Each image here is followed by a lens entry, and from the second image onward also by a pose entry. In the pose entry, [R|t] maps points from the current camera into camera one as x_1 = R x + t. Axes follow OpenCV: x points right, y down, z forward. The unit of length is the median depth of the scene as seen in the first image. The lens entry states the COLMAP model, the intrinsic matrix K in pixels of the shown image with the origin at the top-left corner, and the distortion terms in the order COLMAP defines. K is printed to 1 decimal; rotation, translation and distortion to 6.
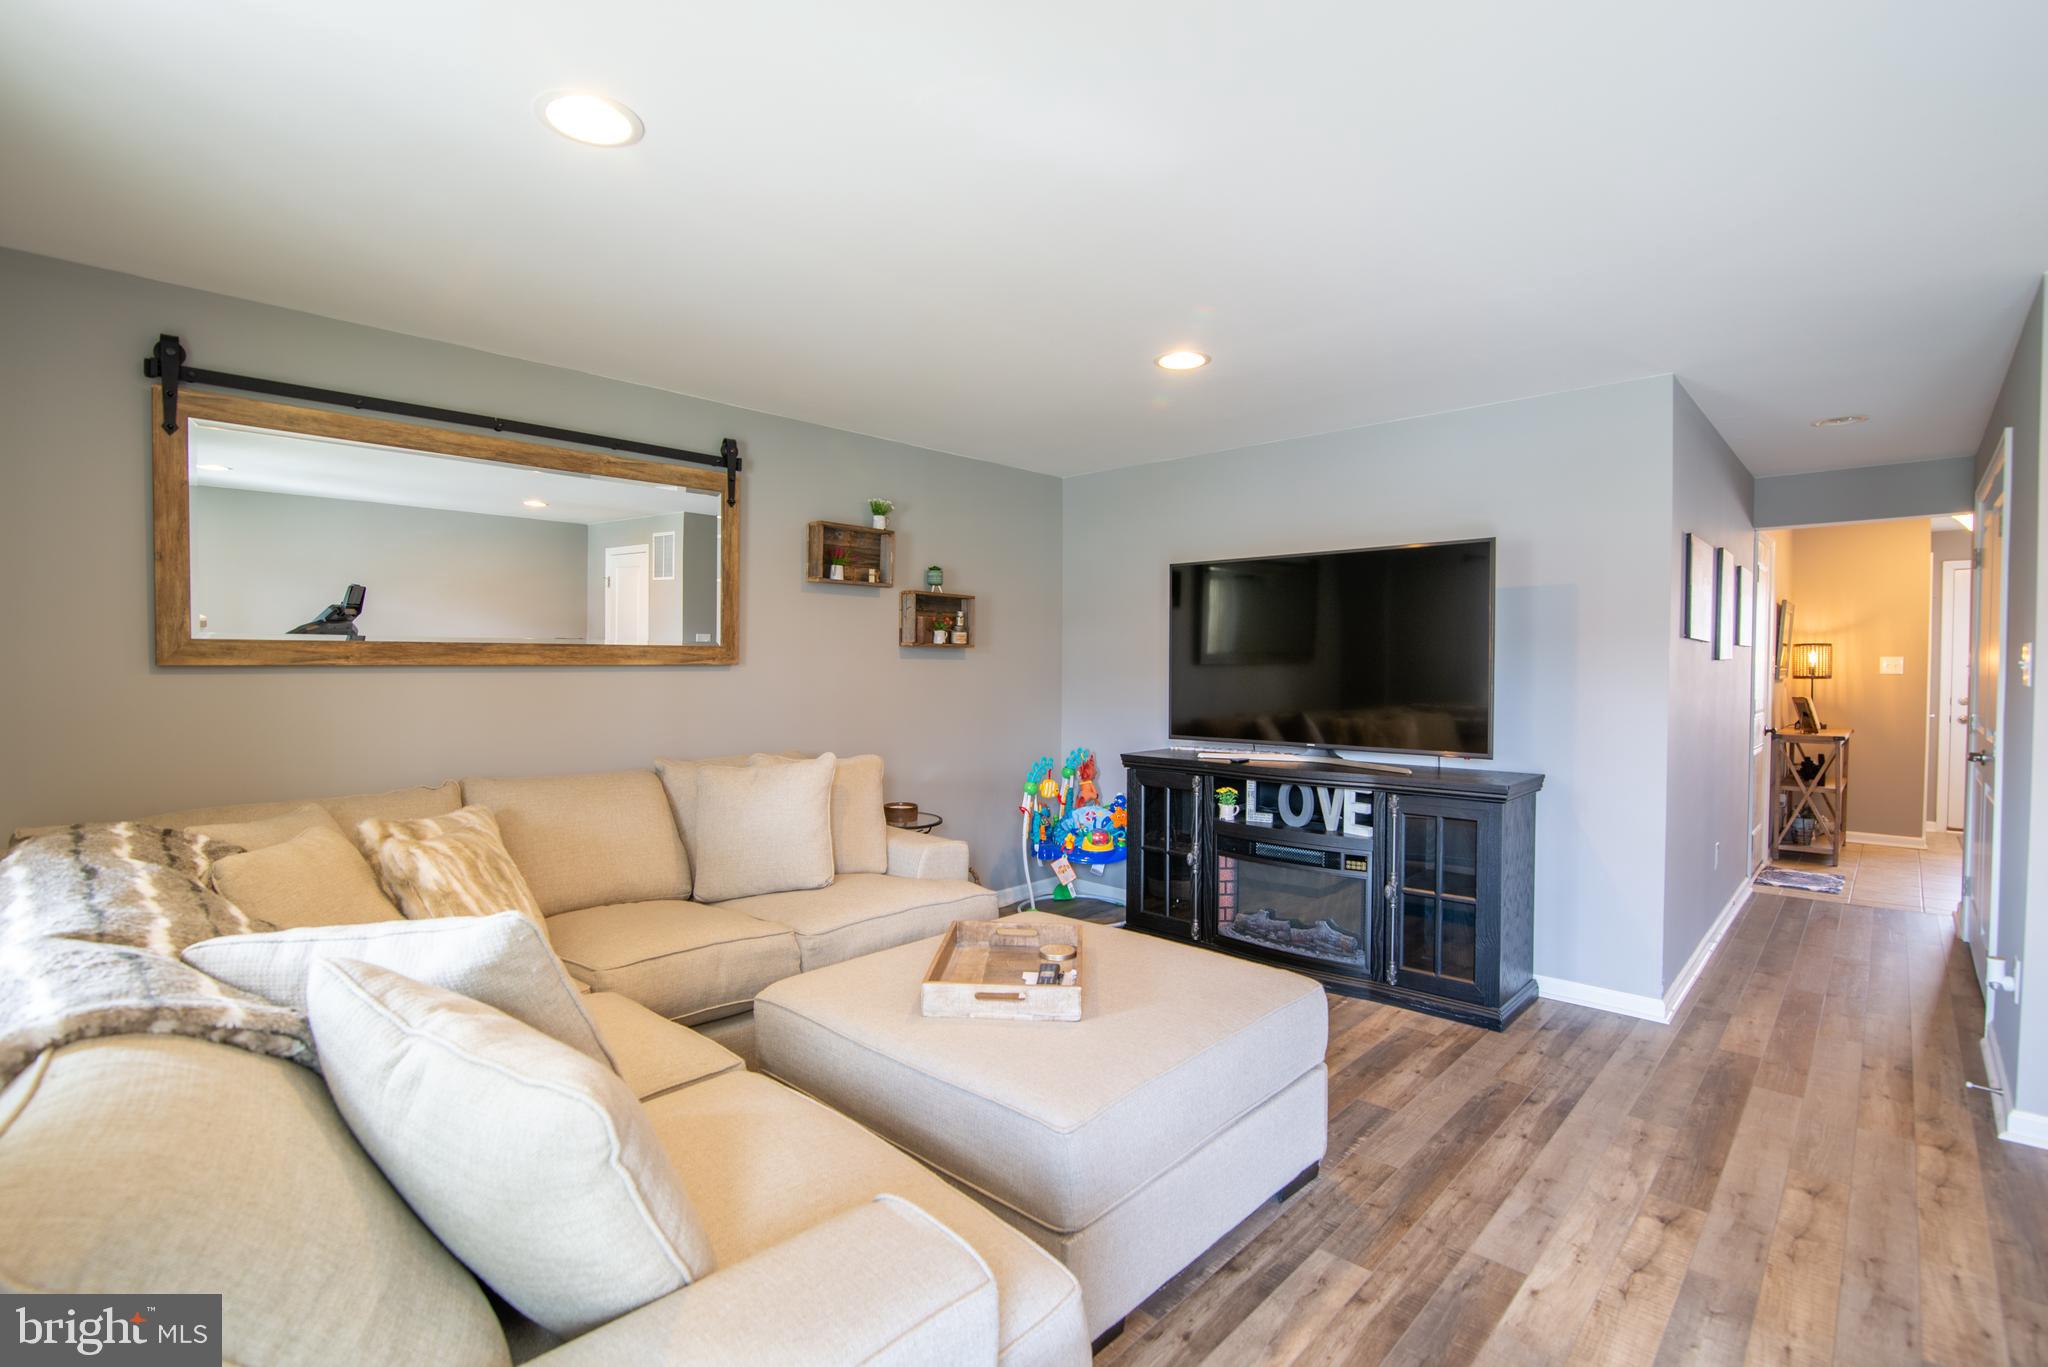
lens RADIAL K [[956.8, 0, 1022.8], [0, 956.8, 680.4], [0, 0, 1]] dist [-0.015110, -0.000592]
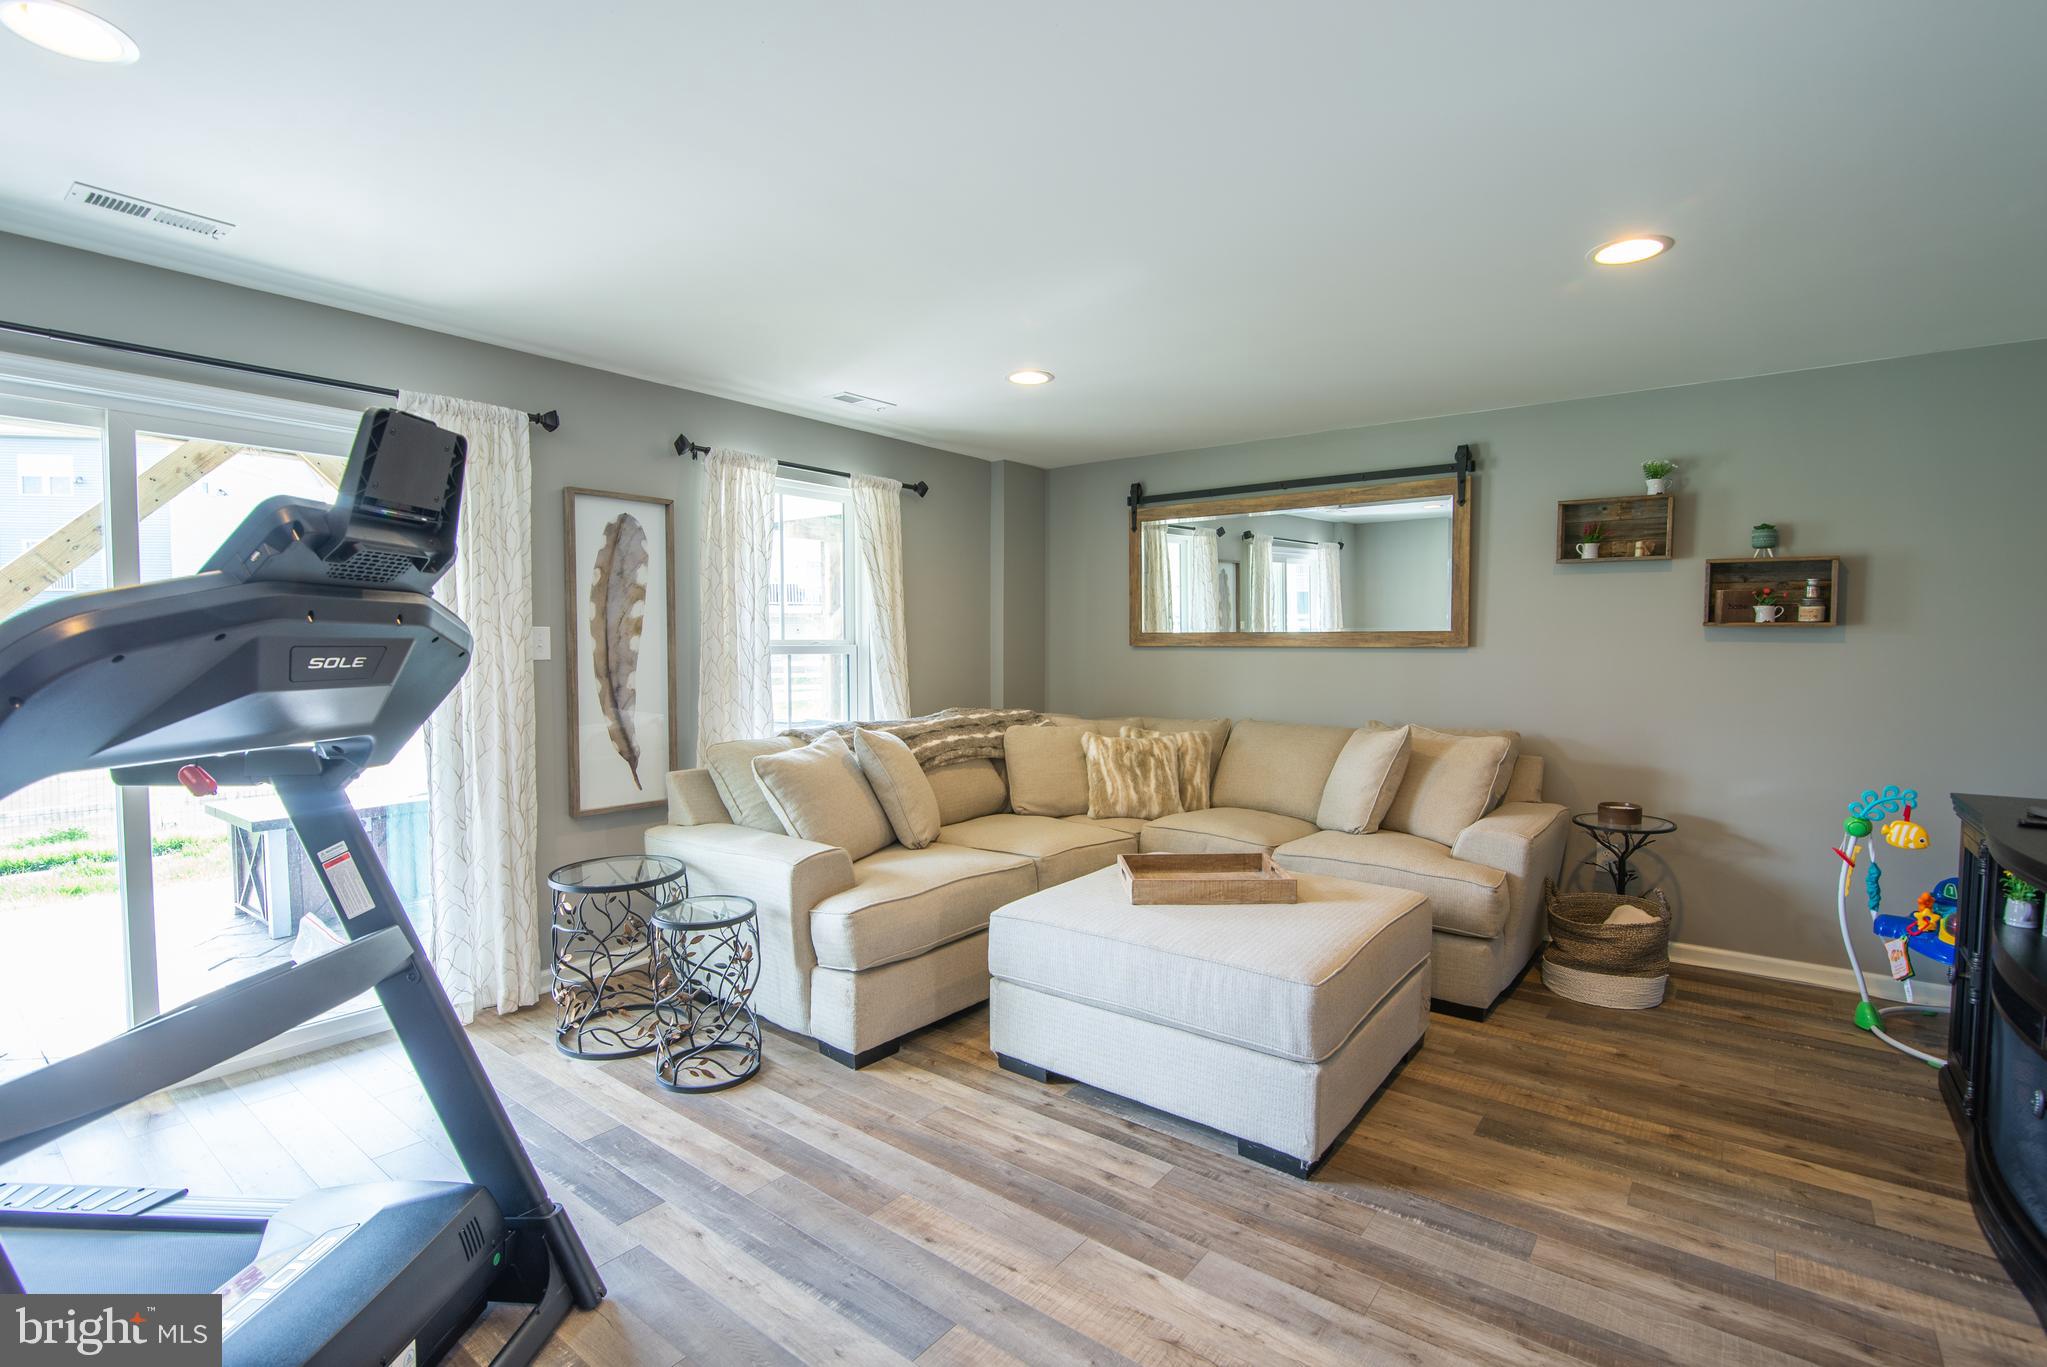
lens RADIAL K [[956.3, 0, 1017.9], [0, 956.3, 684.9], [0, 0, 1]] dist [-0.015110, -0.000592]
pose [[0.081228, 0.042290, -0.995798, 0.764604], [-0.021988, 0.998932, 0.040629, -0.006300], [0.996453, 0.018595, 0.082071, 0.390958]]
